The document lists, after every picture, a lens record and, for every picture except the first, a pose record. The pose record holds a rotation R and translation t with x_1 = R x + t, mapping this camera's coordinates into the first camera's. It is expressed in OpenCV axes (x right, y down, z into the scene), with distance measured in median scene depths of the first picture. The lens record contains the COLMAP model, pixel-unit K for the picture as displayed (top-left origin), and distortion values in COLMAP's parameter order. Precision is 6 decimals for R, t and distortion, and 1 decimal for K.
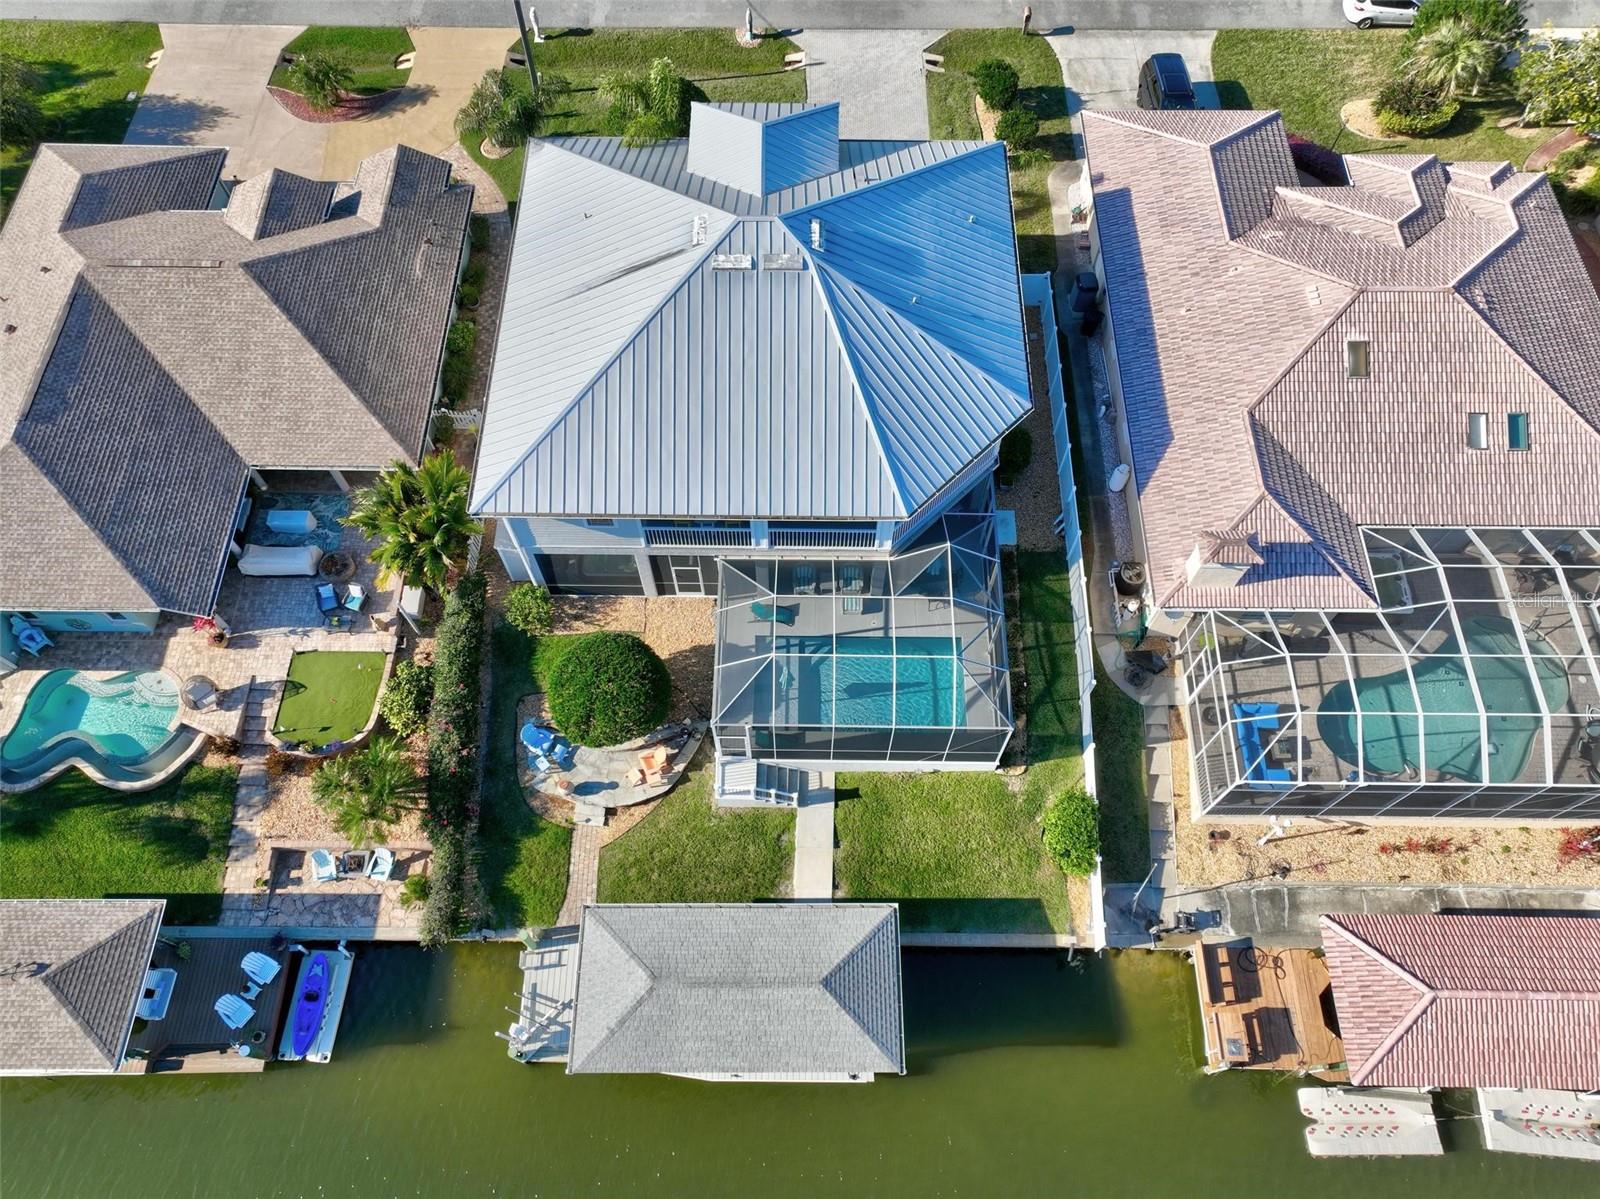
lens RADIAL K [[1118.1, 0, 800.0], [0, 1118.1, 599.5], [0, 0, 1]] dist [-0.000267, 0.003856]
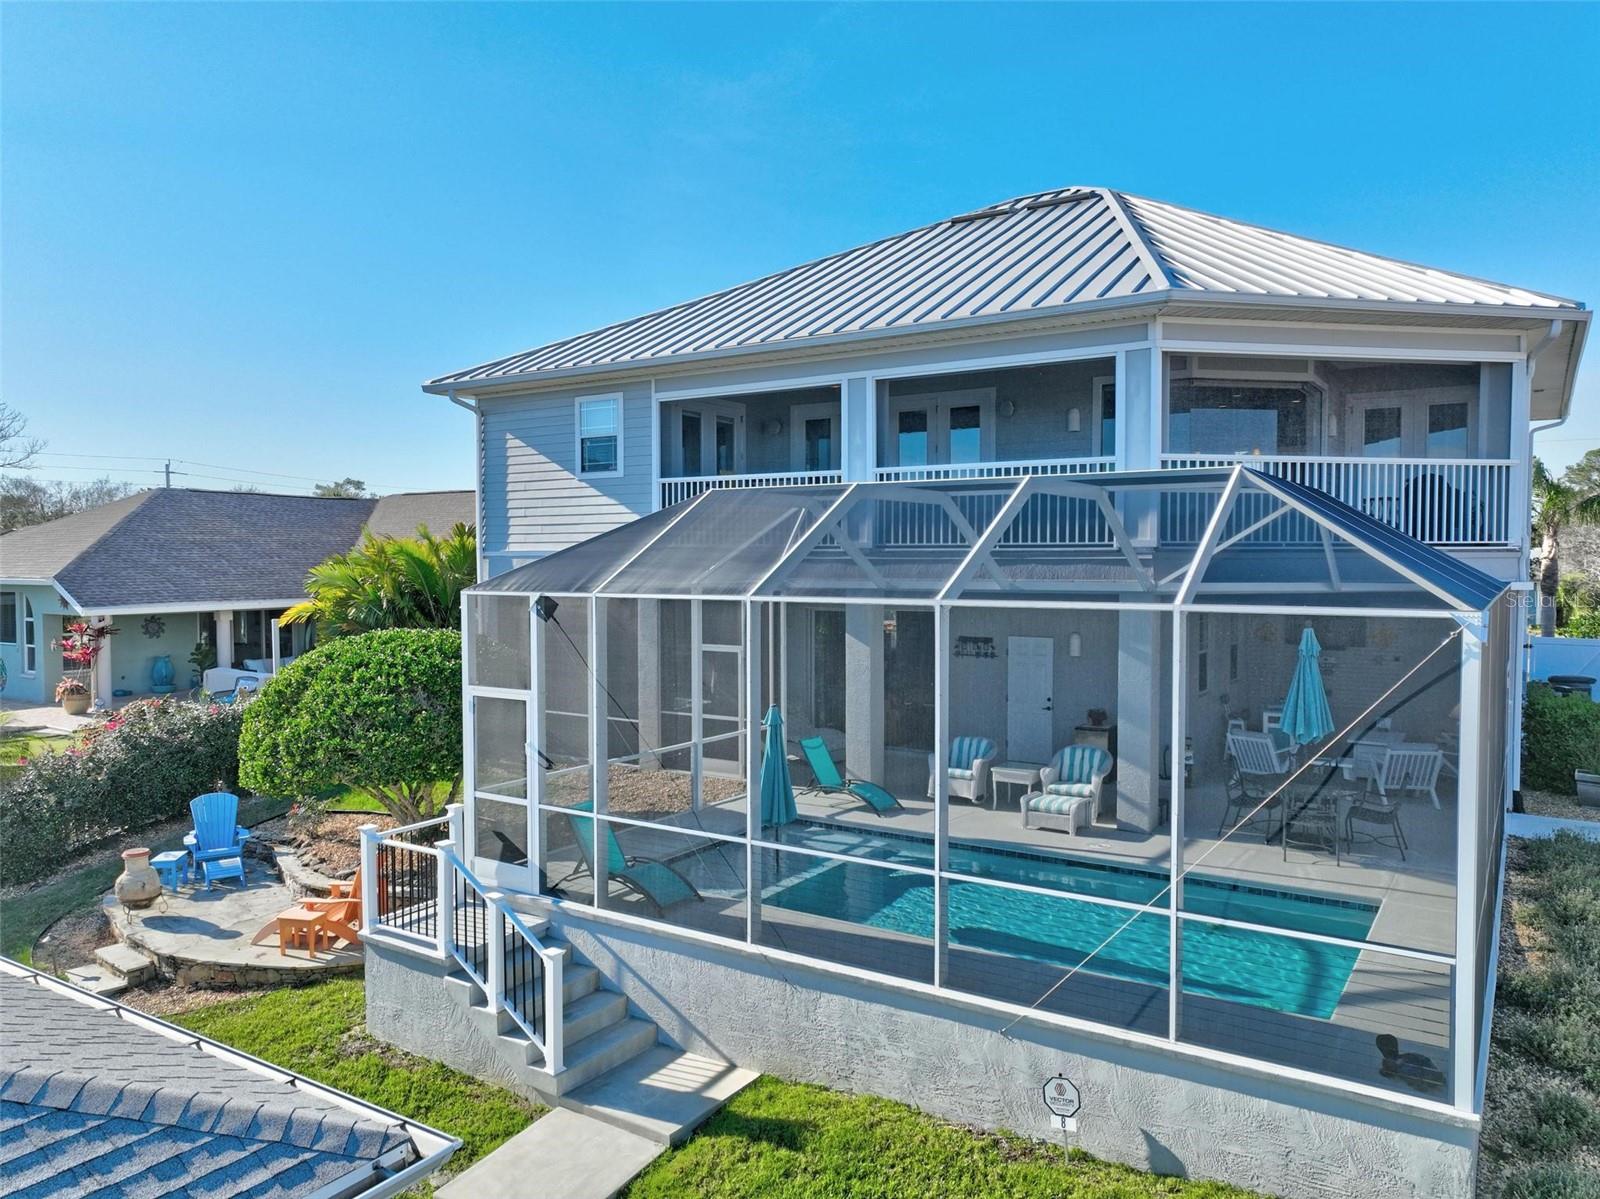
lens RADIAL K [[1118.1, 0, 800.0], [0, 1118.1, 599.5], [0, 0, 1]] dist [-0.000267, 0.003856]
pose [[0.847277, 0.019544, -0.530792, 0.175780], [-0.466014, 0.506853, -0.725211, 0.286802], [0.254860, 0.861811, 0.438552, 0.803134]]
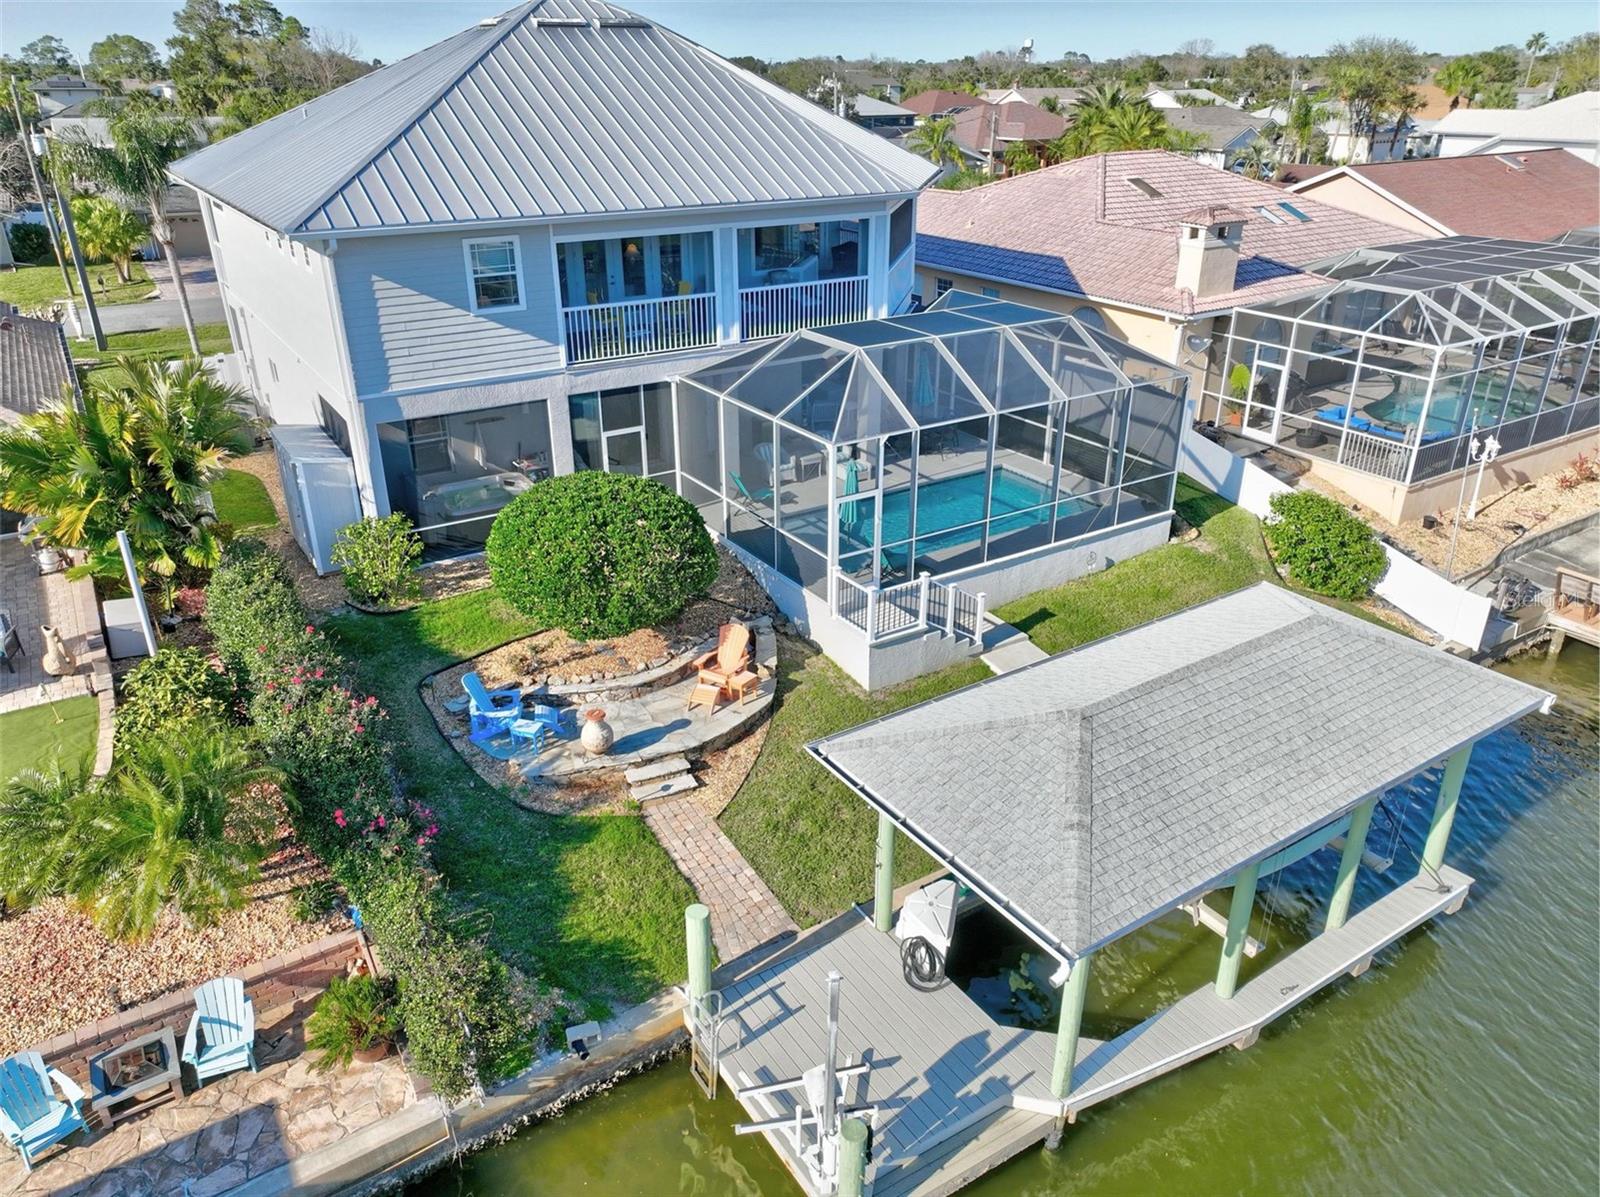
lens RADIAL K [[1118.1, 0, 800.0], [0, 1118.1, 598.5], [0, 0, 1]] dist [-0.000267, 0.003856]
pose [[0.836393, -0.234787, 0.495300, -0.358265], [0.482341, 0.744497, -0.461595, 0.385275], [-0.260373, 0.624979, 0.735940, 0.582774]]
